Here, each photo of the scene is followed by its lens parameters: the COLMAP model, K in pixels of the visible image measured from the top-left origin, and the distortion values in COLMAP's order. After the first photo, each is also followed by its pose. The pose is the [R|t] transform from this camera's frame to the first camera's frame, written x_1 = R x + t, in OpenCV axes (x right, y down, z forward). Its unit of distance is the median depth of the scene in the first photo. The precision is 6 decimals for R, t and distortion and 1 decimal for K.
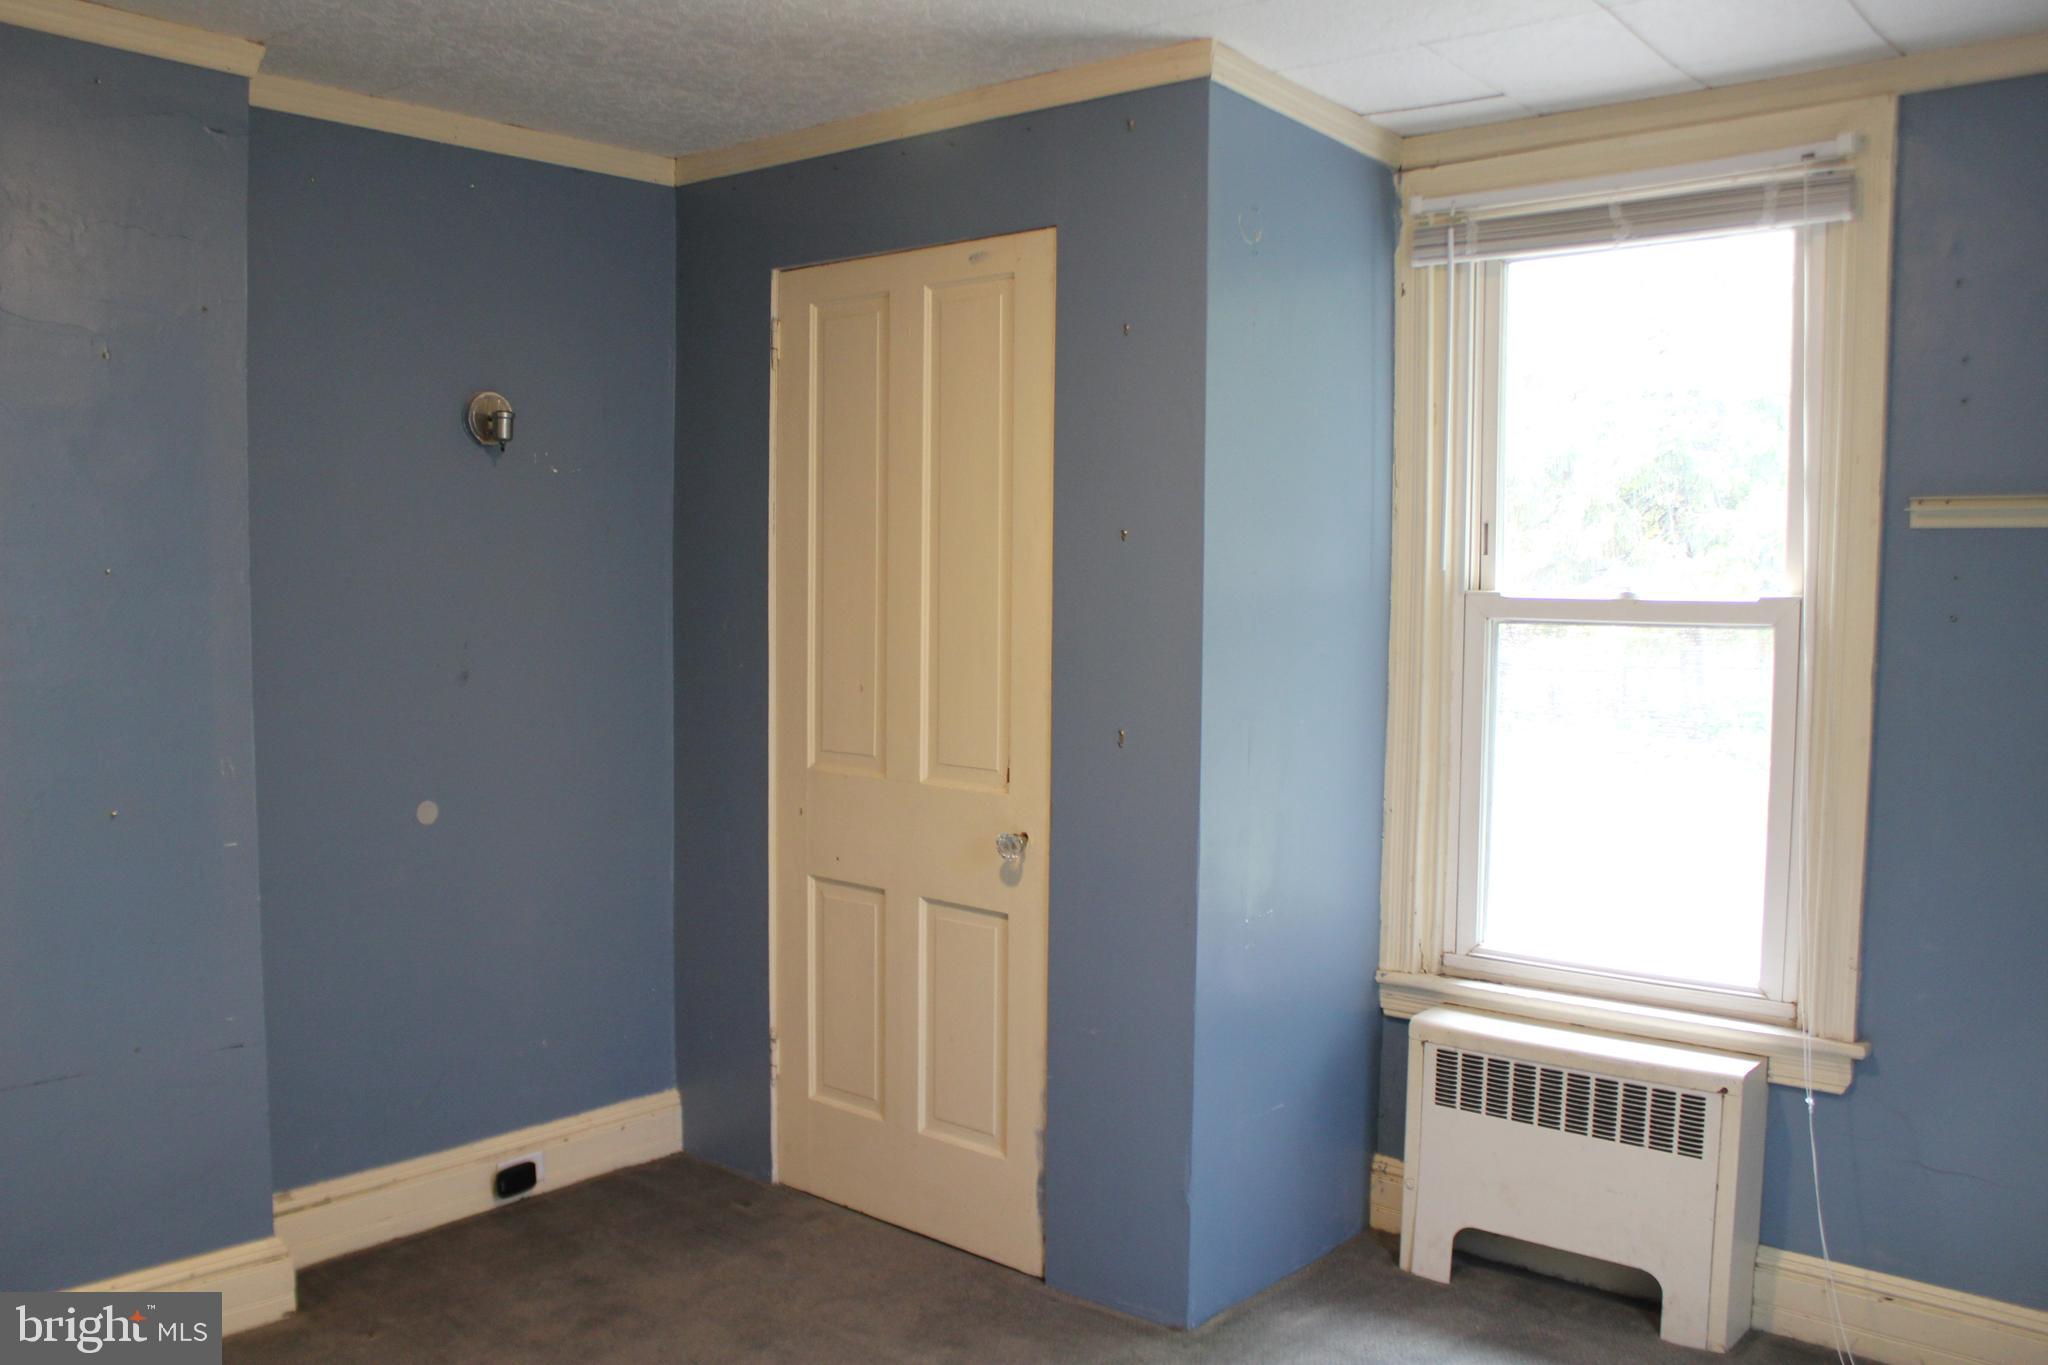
lens RADIAL K [[1714.4, 0, 1017.6], [0, 1714.4, 732.8], [0, 0, 1]] dist [-0.146524, 0.116495]
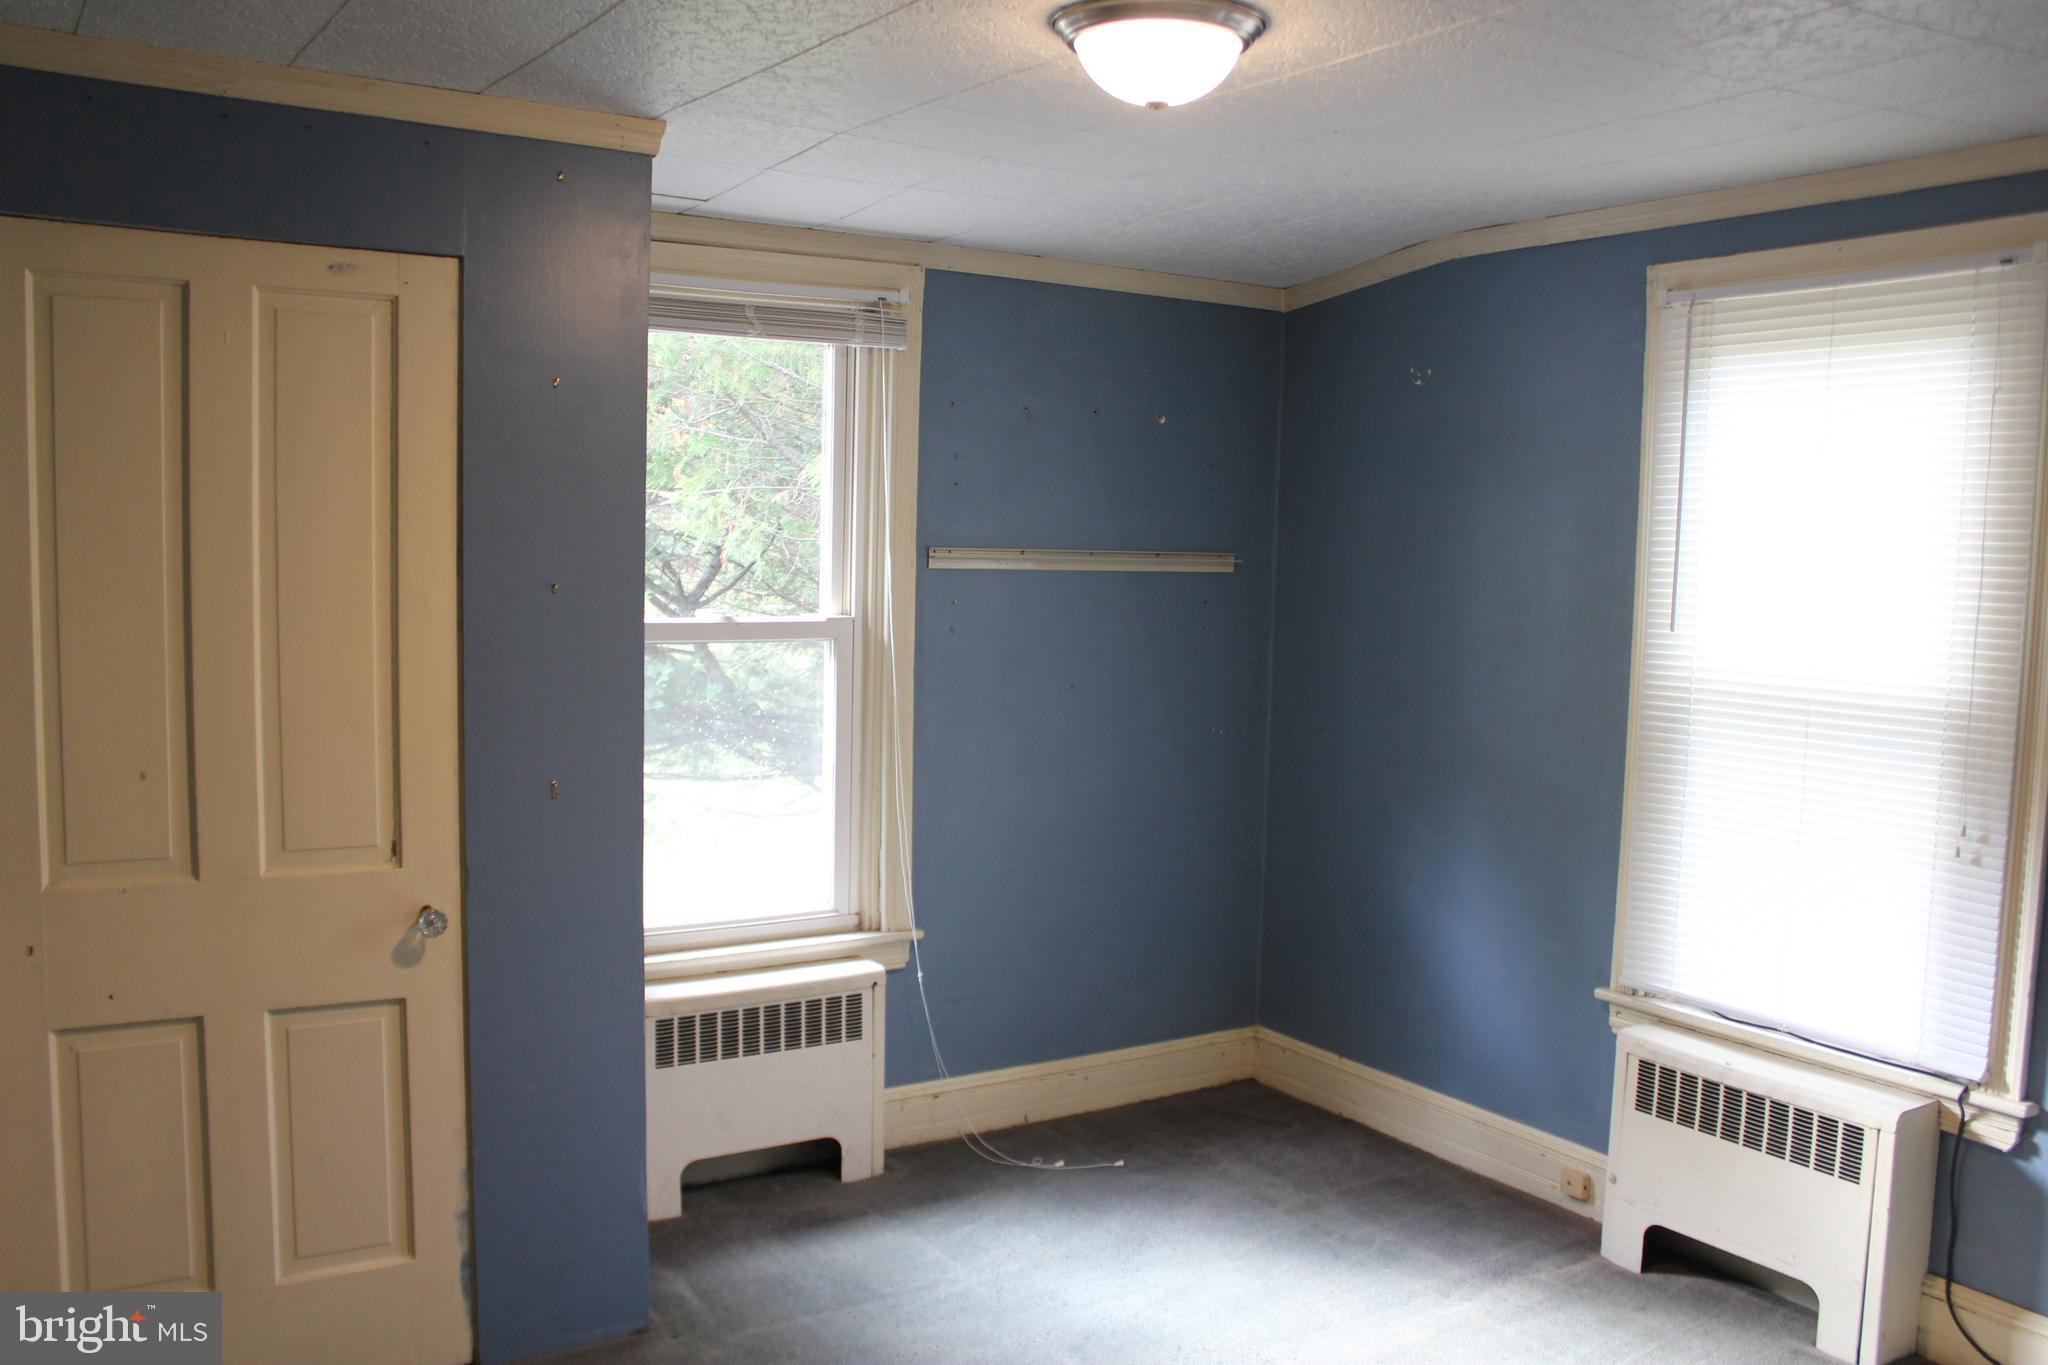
lens RADIAL K [[1714.4, 0, 1017.6], [0, 1714.4, 732.8], [0, 0, 1]] dist [-0.146524, 0.116495]
pose [[0.298394, -0.106825, 0.948446, -0.788200], [0.063042, 0.993753, 0.092094, -0.103114], [-0.952358, 0.032312, 0.303265, 0.430834]]
